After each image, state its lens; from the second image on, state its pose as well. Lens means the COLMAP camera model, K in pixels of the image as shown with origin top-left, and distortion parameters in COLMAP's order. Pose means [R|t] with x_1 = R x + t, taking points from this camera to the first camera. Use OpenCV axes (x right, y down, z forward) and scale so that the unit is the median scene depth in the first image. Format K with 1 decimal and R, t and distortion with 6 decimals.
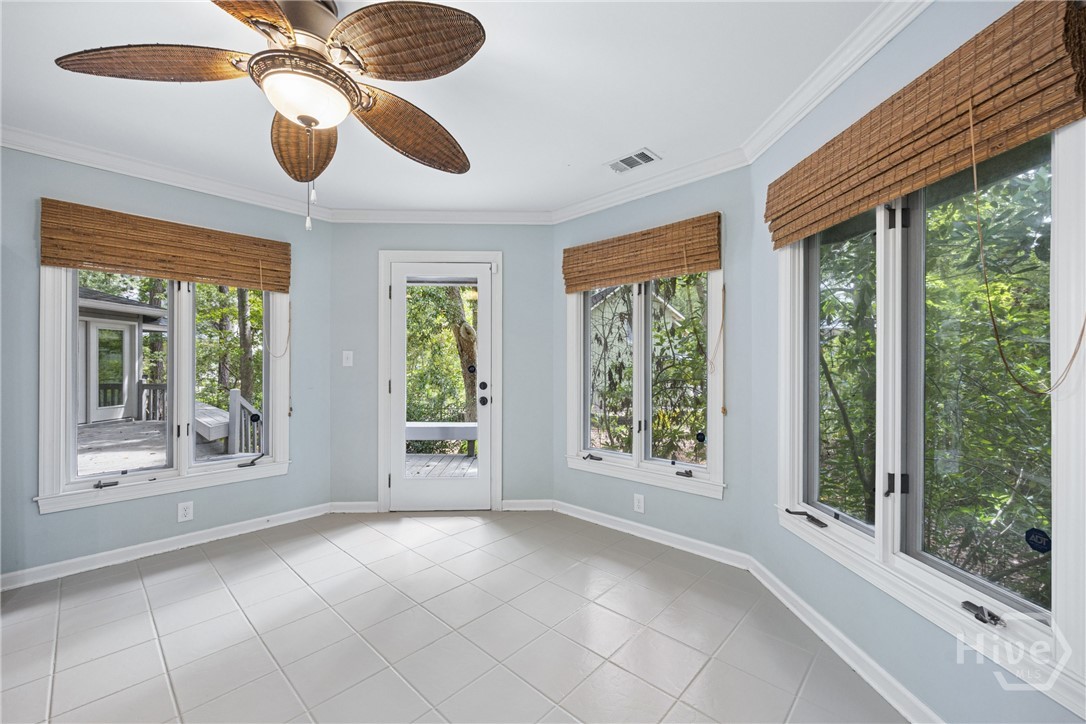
lens RADIAL K [[433.5, 0, 536.4], [0, 433.5, 360.7], [0, 0, 1]] dist [0.000390, 0.000048]
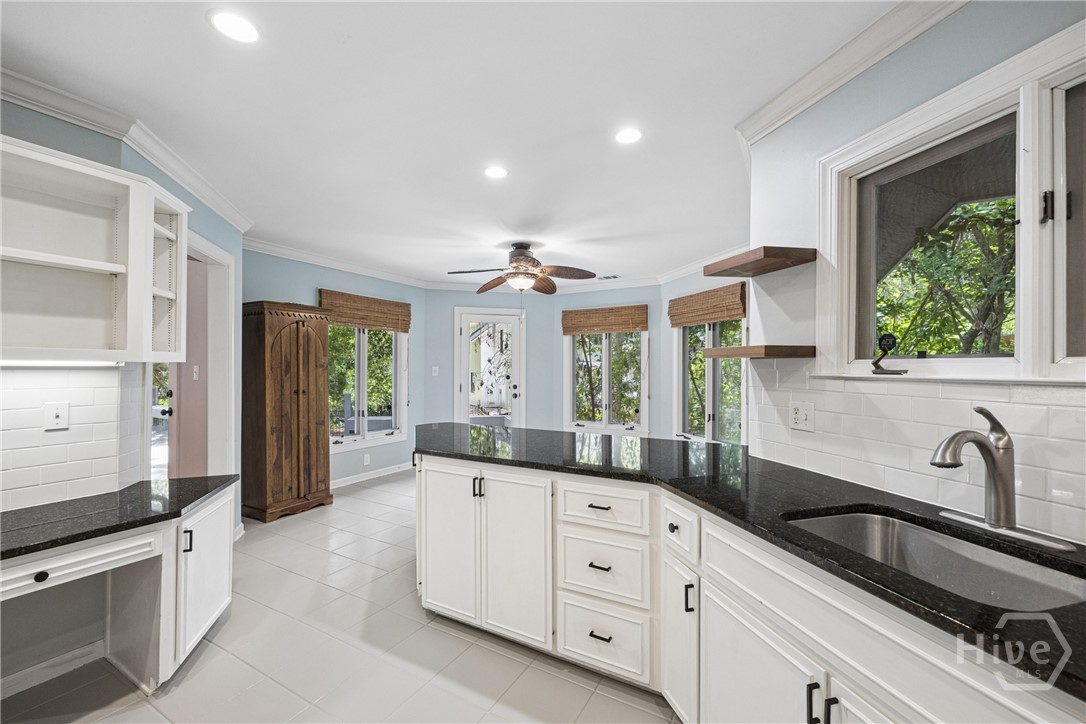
lens RADIAL K [[433.5, 0, 536.3], [0, 433.5, 362.4], [0, 0, 1]] dist [0.000390, 0.000048]
pose [[0.971964, 0.004932, 0.235077, -0.602694], [-0.003632, 0.999976, -0.005961, -0.040888], [-0.235100, 0.004941, 0.971959, -0.938145]]
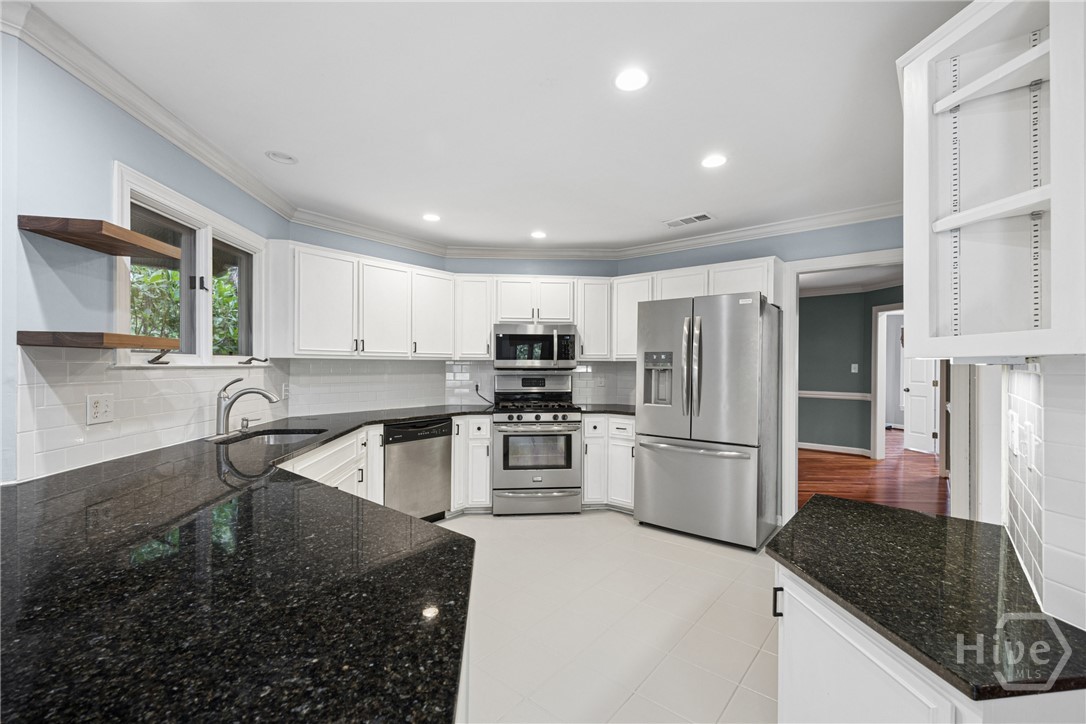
lens RADIAL K [[456.8, 0, 549.6], [0, 456.8, 365.5], [0, 0, 1]] dist [-0.001555, -0.000297]
pose [[-0.997215, -0.006838, -0.074268, -0.665507], [-0.006637, 0.999974, -0.002953, -0.031125], [0.074286, -0.002452, -0.997234, 0.318489]]
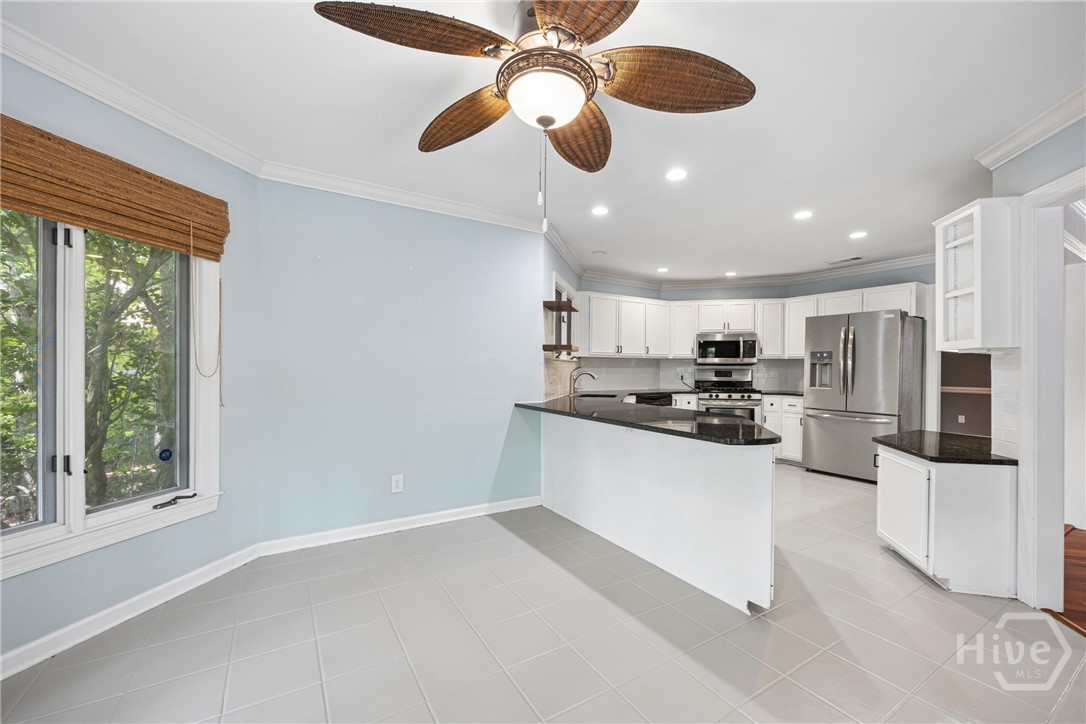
lens RADIAL K [[433.5, 0, 561.2], [0, 433.5, 368.1], [0, 0, 1]] dist [0.000390, 0.000048]
pose [[-0.969779, -0.009071, 0.243815, -0.463010], [-0.009504, 0.999955, -0.000599, 0.004824], [-0.243798, -0.002898, -0.969822, 1.052924]]
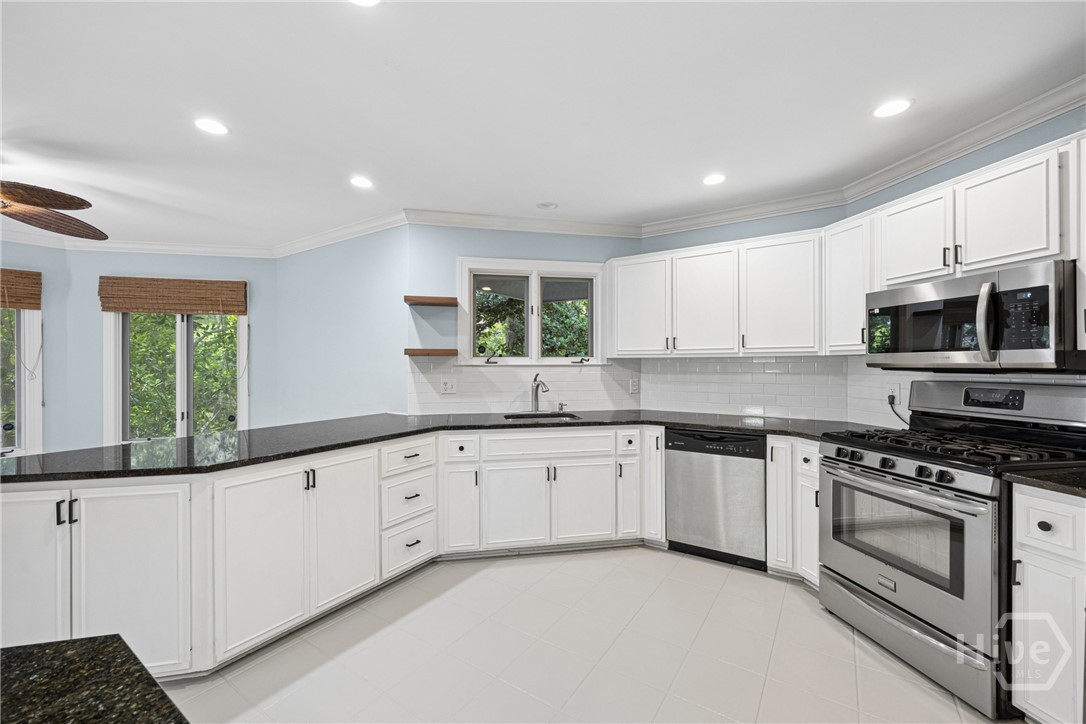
lens RADIAL K [[433.5, 0, 544.6], [0, 433.5, 362.4], [0, 0, 1]] dist [0.000390, 0.000048]
pose [[-0.173422, 0.001035, 0.984847, -1.334803], [-0.002840, 0.999995, -0.001551, -0.032846], [-0.984844, -0.003066, -0.173418, -0.451992]]
